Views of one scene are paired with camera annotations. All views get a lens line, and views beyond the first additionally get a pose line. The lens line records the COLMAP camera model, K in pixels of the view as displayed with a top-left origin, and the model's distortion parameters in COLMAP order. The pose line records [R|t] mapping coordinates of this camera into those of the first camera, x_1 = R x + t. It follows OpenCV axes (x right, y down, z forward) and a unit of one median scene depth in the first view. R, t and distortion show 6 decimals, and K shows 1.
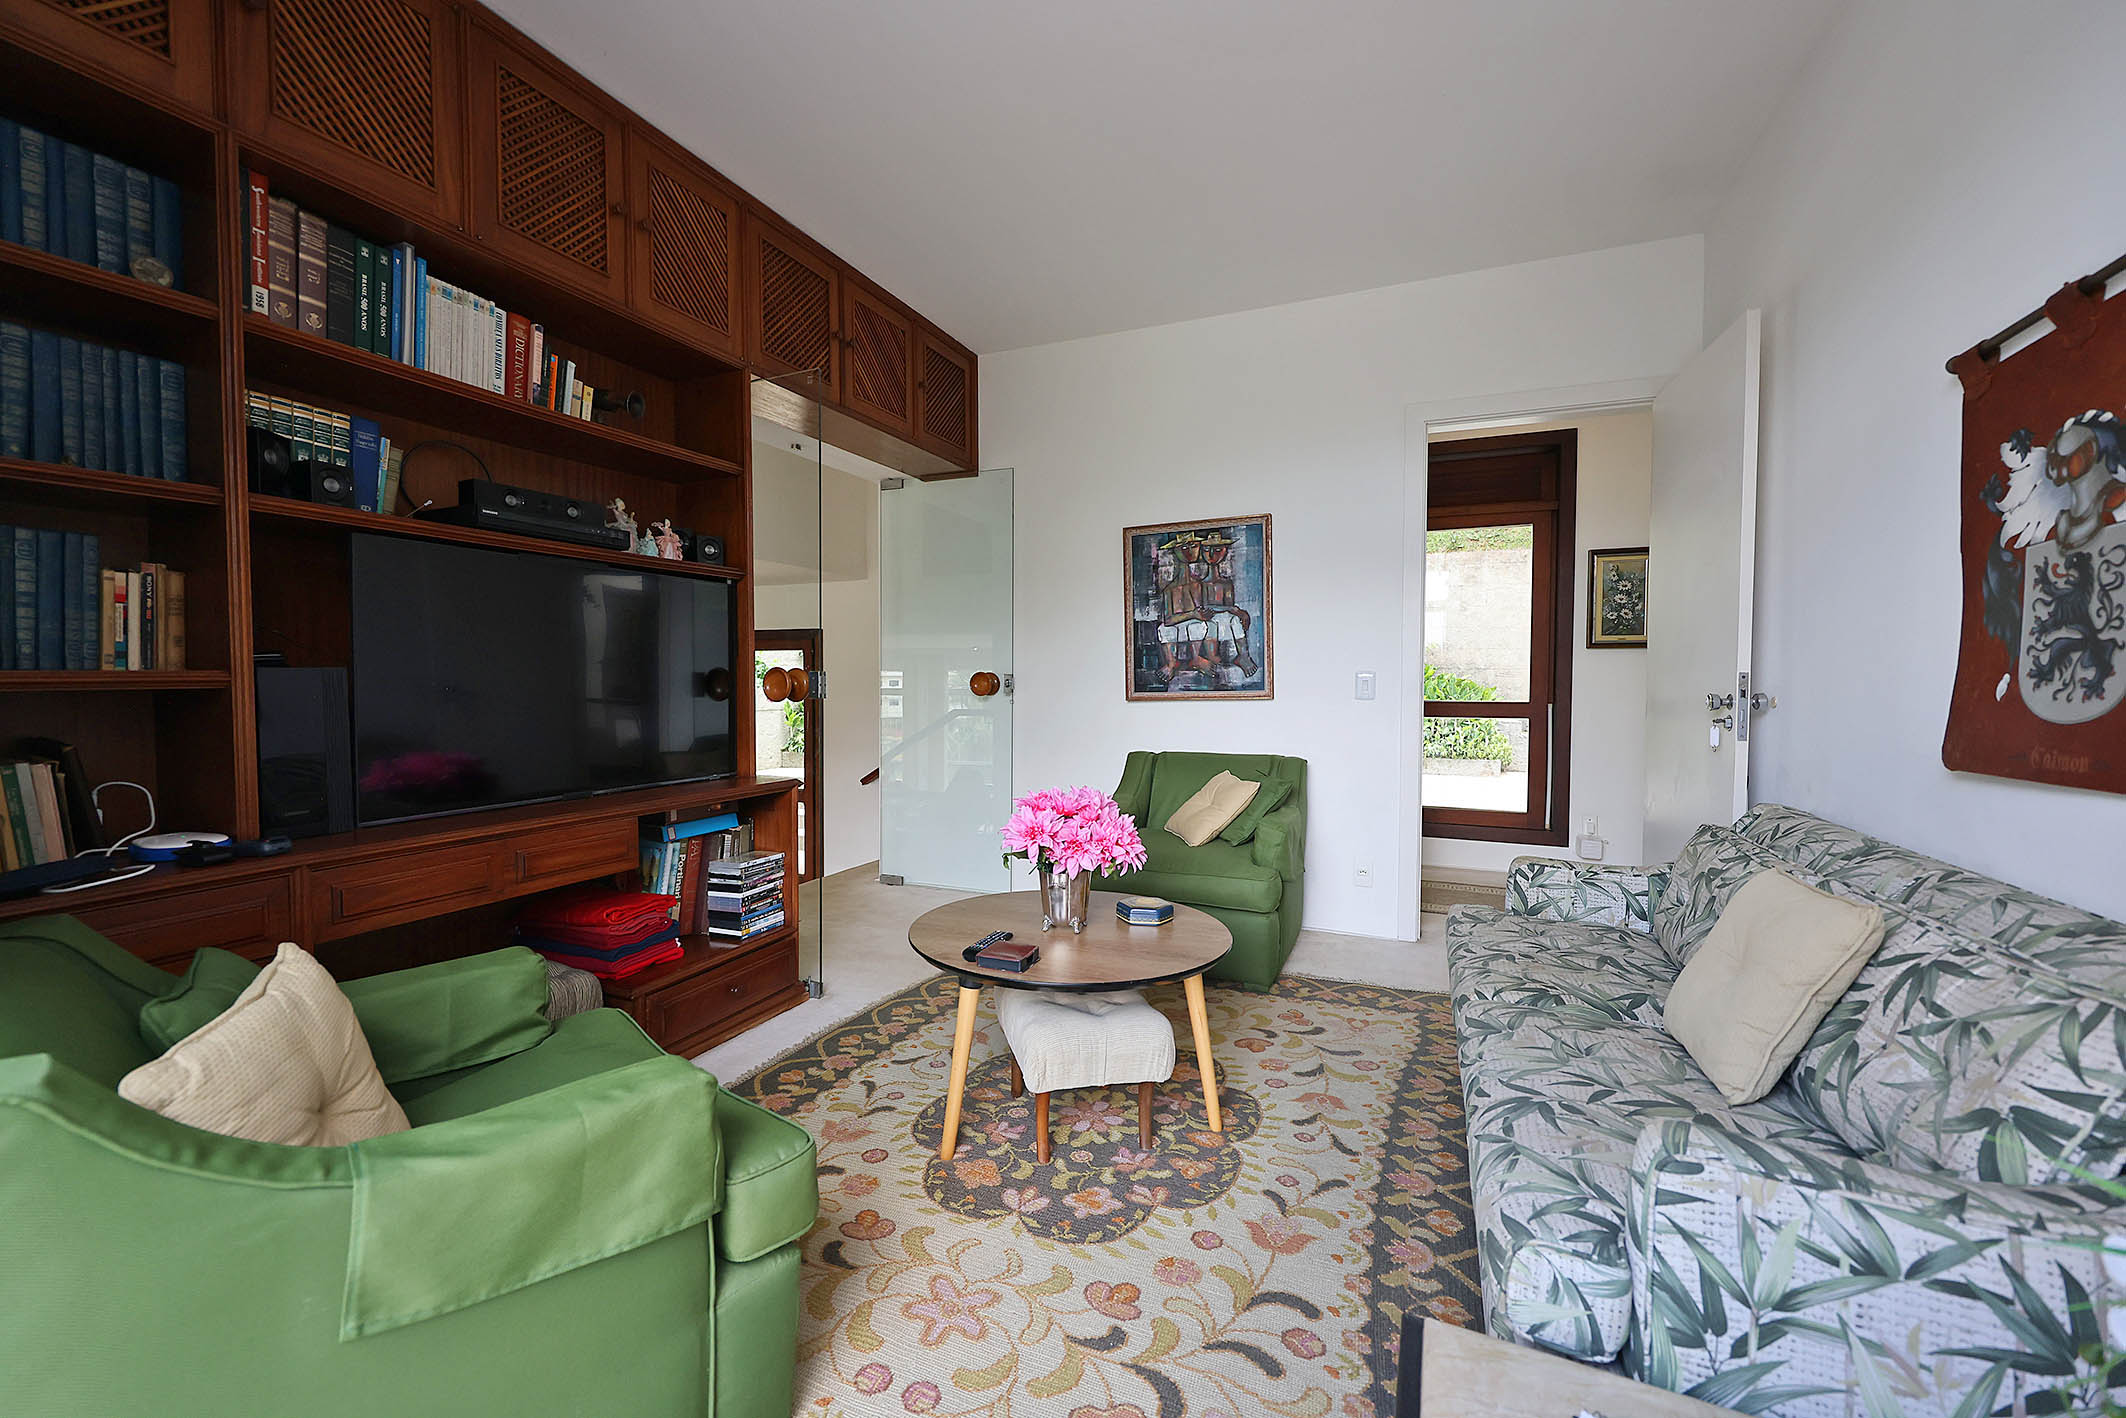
lens RADIAL K [[864.0, 0, 1050.9], [0, 864.0, 700.8], [0, 0, 1]] dist [-0.002032, -0.000337]
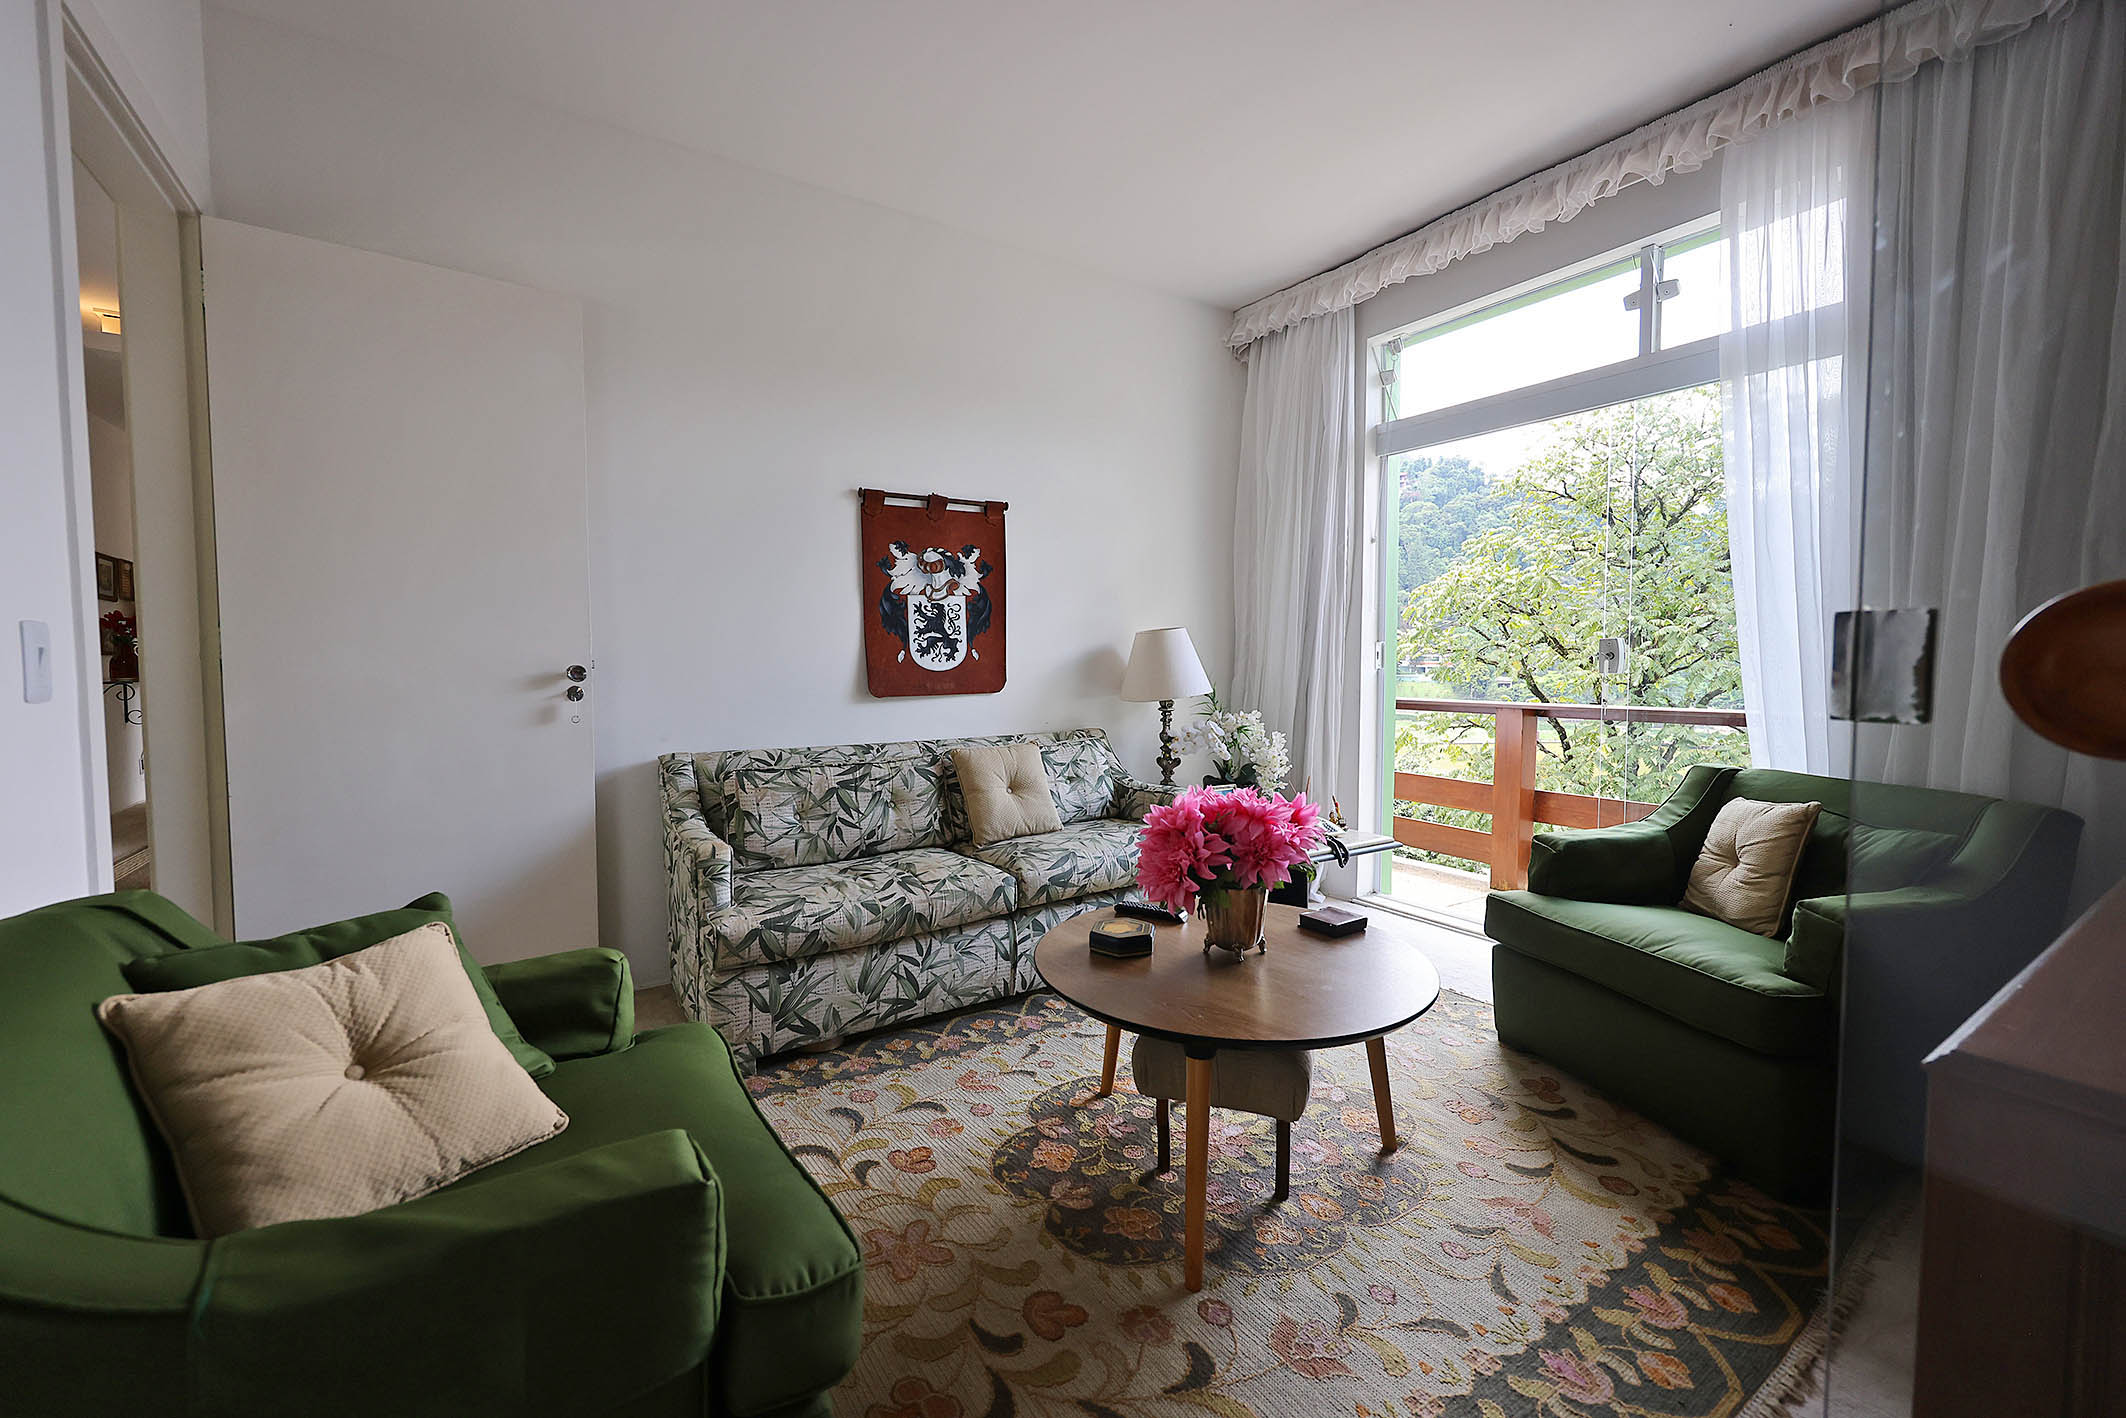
lens RADIAL K [[864.0, 0, 1050.9], [0, 864.0, 700.8], [0, 0, 1]] dist [-0.002032, -0.000337]
pose [[-0.841544, -0.023823, 0.539663, -0.434744], [0.016217, 0.997463, 0.069320, -0.052015], [-0.539945, 0.067087, -0.839022, 2.769521]]
